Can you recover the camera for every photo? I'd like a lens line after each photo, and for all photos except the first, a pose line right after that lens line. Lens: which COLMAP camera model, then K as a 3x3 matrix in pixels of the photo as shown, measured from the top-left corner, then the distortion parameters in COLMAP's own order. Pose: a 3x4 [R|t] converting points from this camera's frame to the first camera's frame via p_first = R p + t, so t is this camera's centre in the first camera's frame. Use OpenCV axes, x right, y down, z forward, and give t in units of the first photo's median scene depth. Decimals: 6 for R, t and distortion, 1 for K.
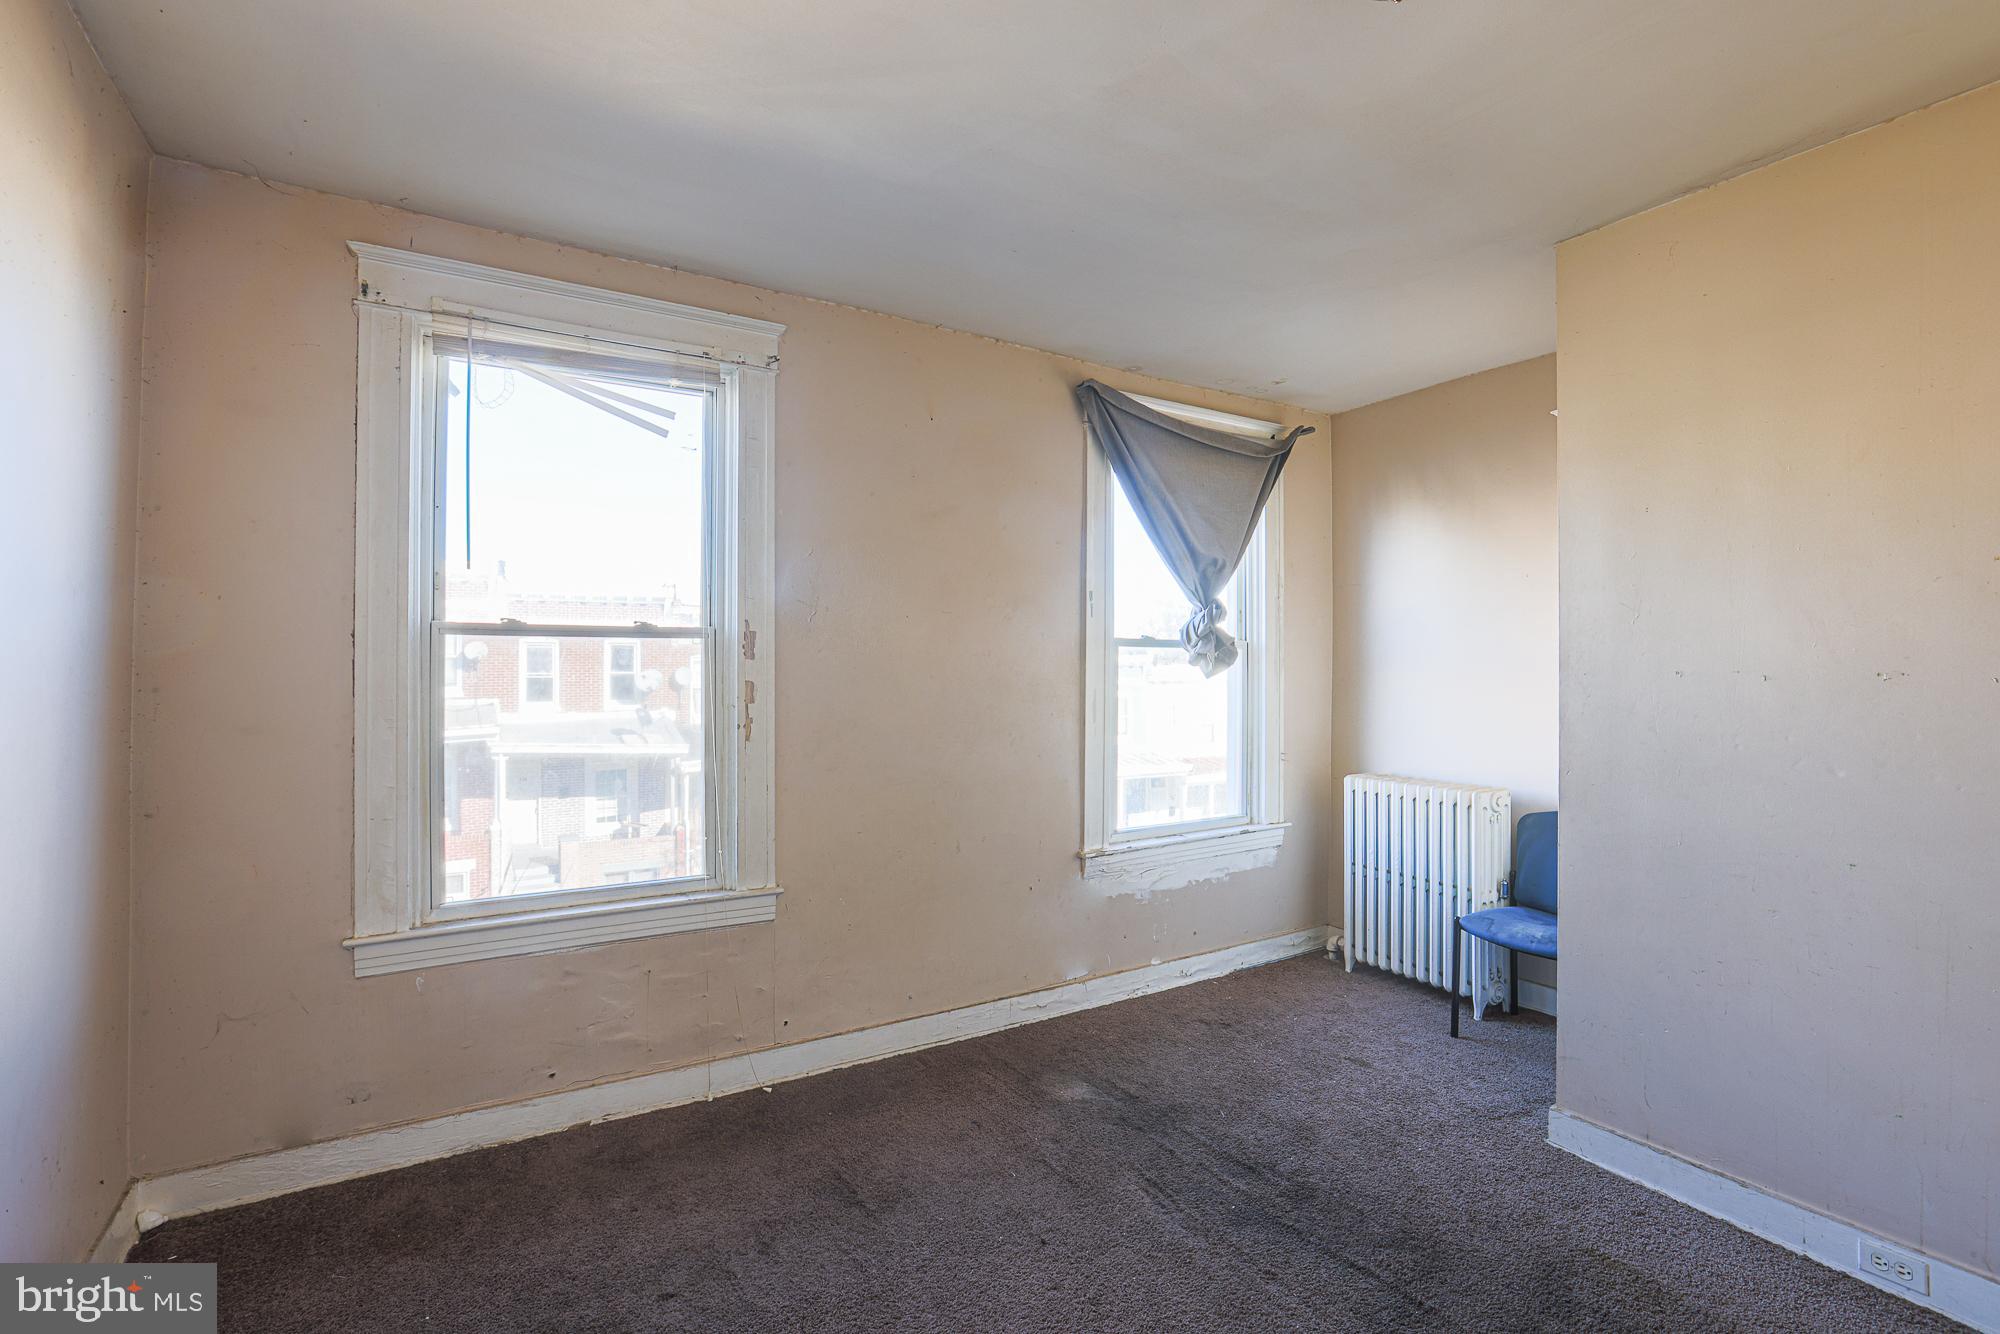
lens RADIAL K [[916.1, 0, 1020.0], [0, 916.1, 660.6], [0, 0, 1]] dist [-0.051109, 0.018940]
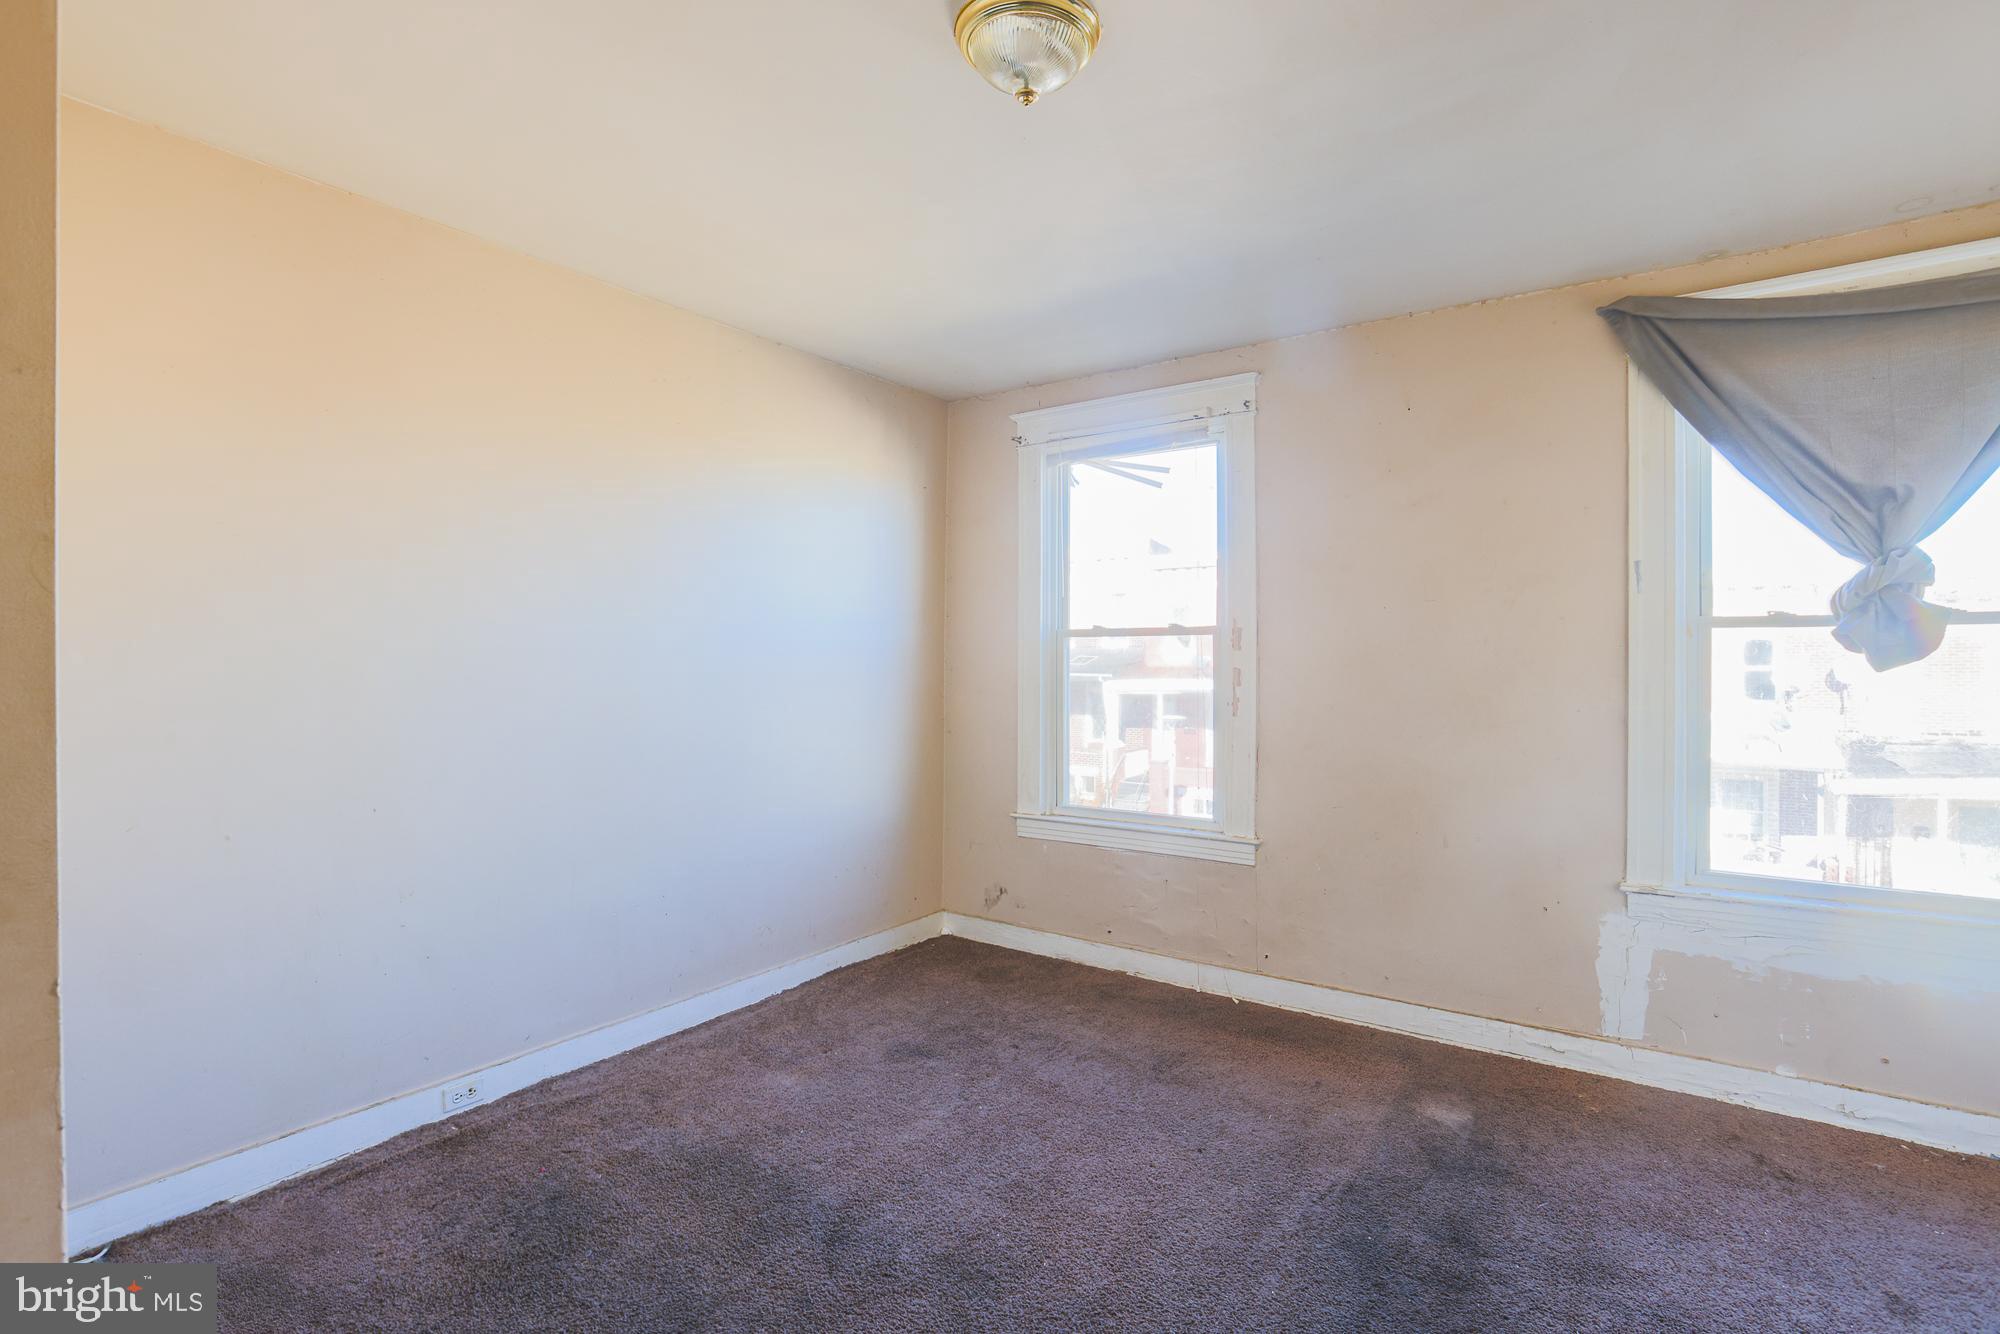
lens RADIAL K [[916.1, 0, 998.9], [0, 916.1, 653.8], [0, 0, 1]] dist [-0.051109, 0.018940]
pose [[0.382372, -0.008026, -0.923974, 0.719731], [0.006113, 0.999962, -0.006157, 0.008895], [0.923988, -0.003294, 0.382406, 0.226730]]
